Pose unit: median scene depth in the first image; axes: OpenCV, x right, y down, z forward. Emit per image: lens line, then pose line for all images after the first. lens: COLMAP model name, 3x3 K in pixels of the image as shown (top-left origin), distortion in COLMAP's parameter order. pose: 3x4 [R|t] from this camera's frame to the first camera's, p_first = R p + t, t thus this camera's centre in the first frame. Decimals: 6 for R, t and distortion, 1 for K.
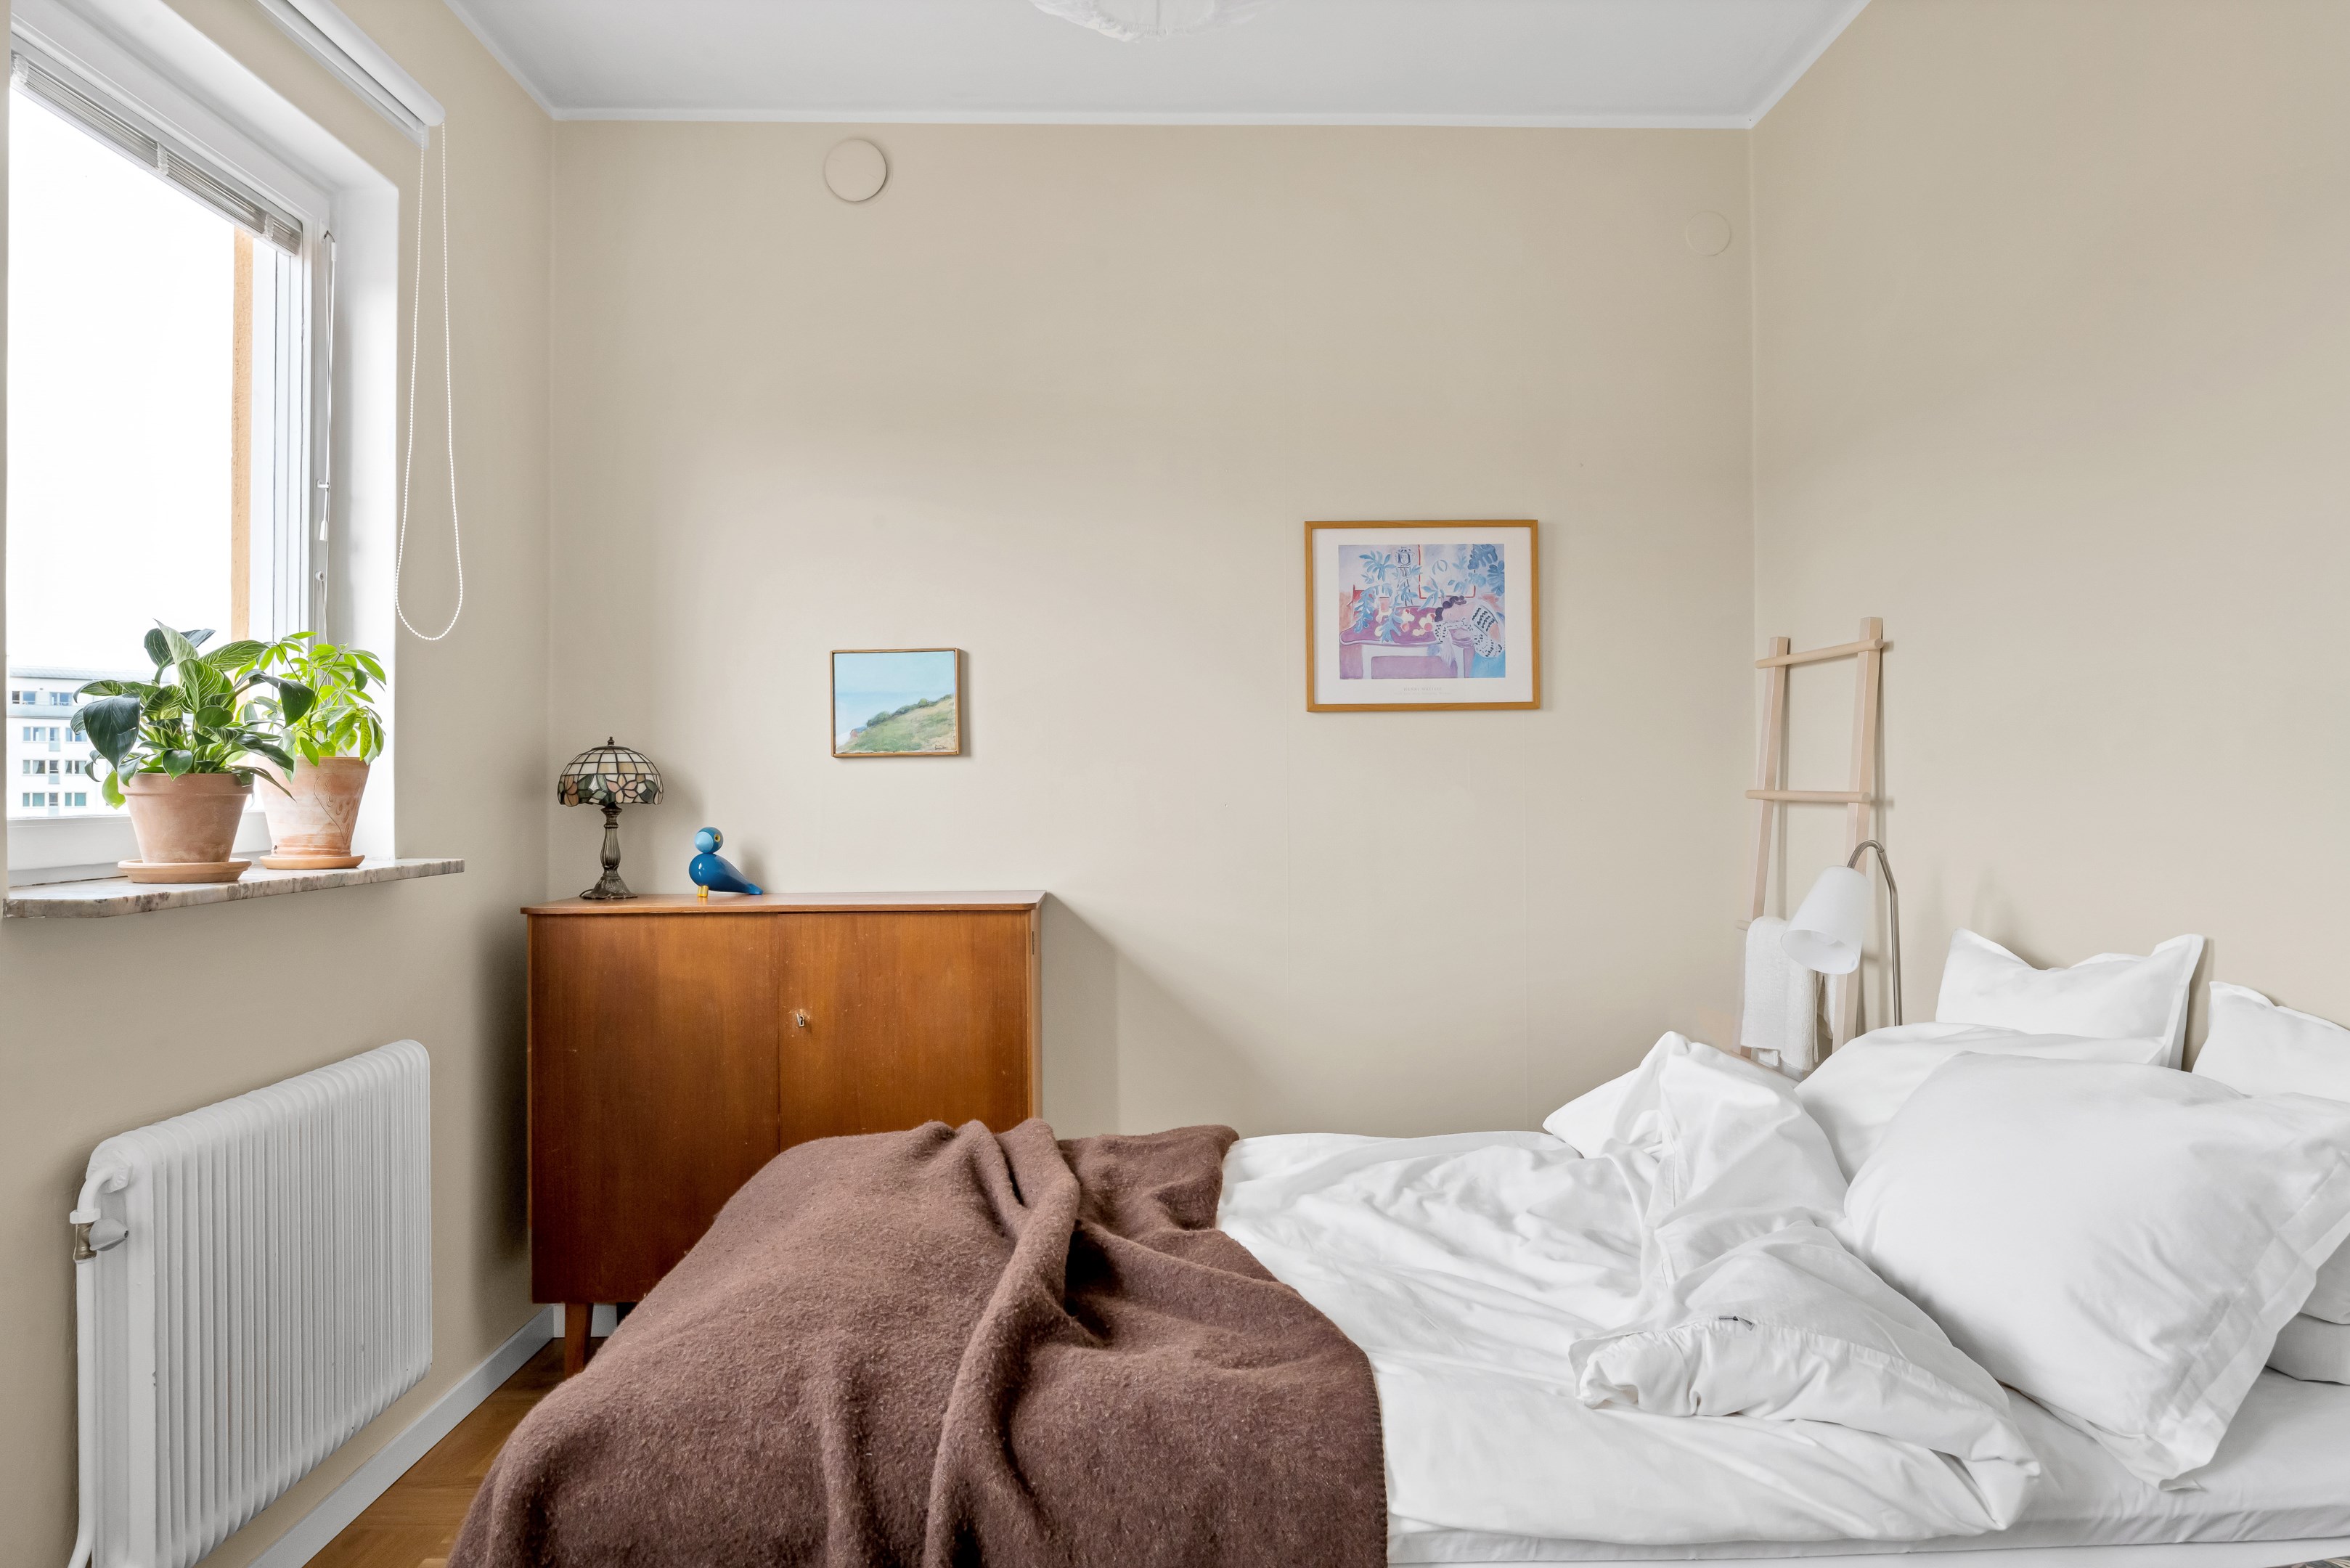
lens RADIAL K [[1601.4, 0, 1174.9], [0, 1601.4, 751.8], [0, 0, 1]] dist [-0.011995, -0.003581]
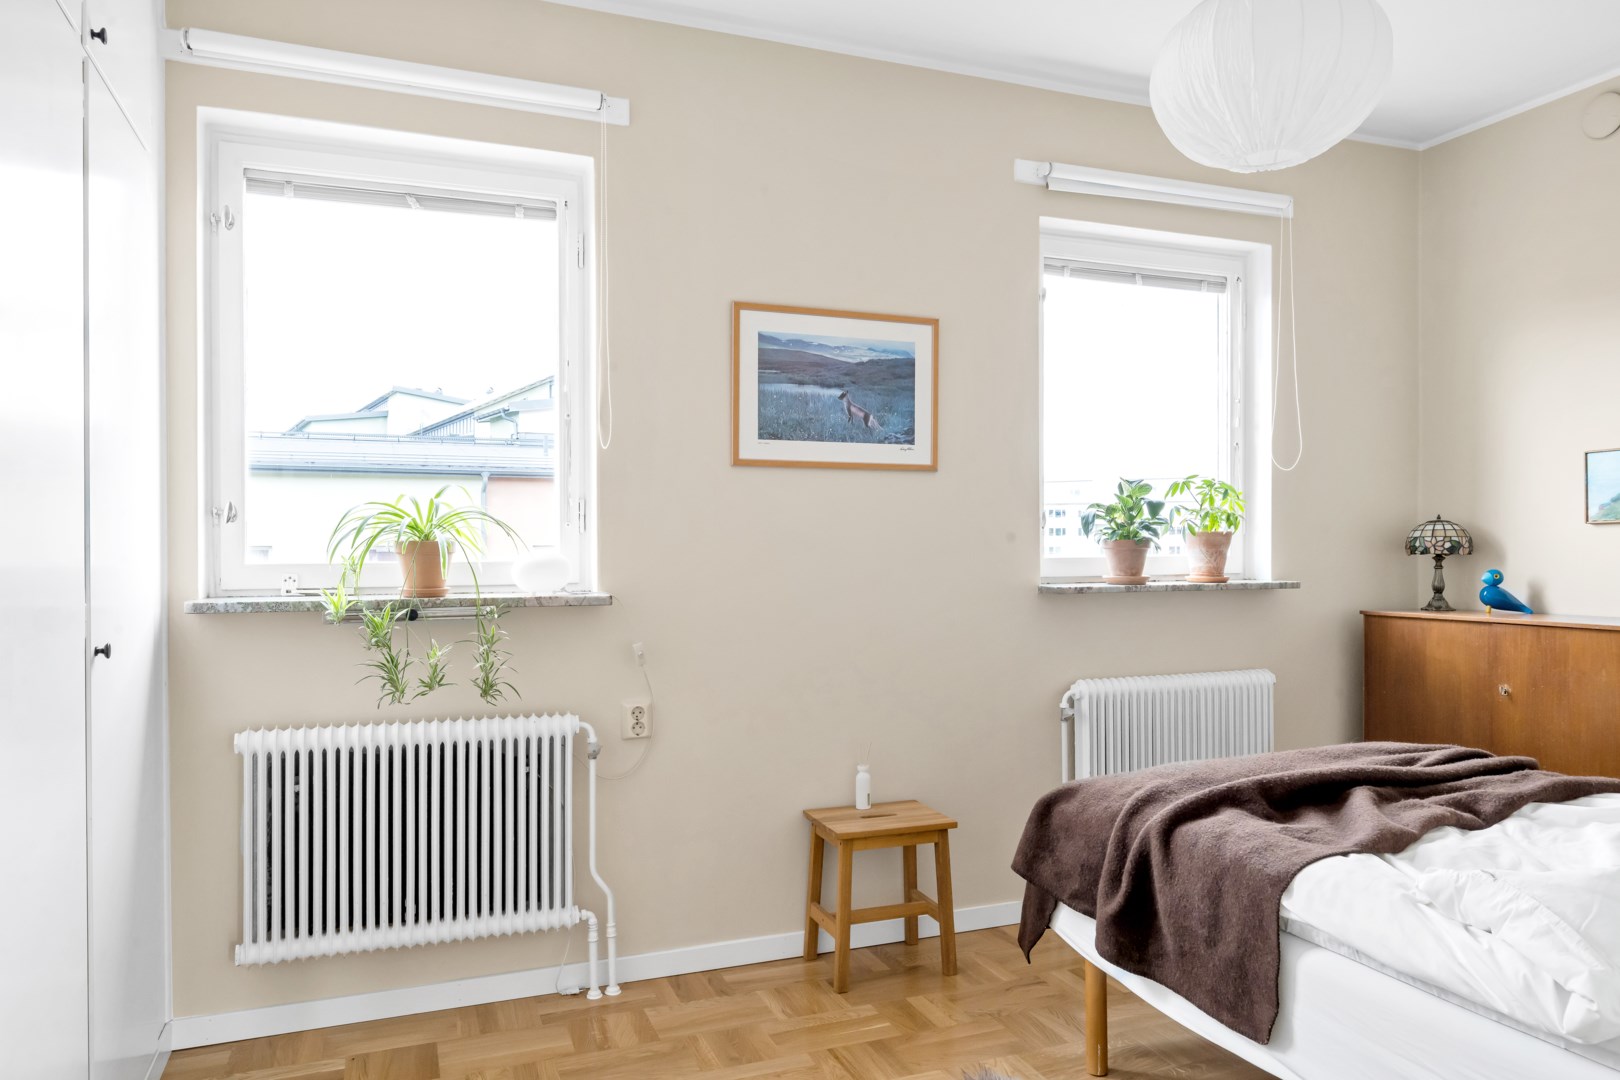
lens RADIAL K [[1058.5, 0, 816.1], [0, 1058.5, 528.8], [0, 0, 1]] dist [-0.004264, 0.000524]
pose [[0.358603, -0.013210, -0.933397, 0.465366], [0.022668, 0.999728, -0.005440, -0.003144], [0.933215, -0.019208, 0.358805, -0.010721]]
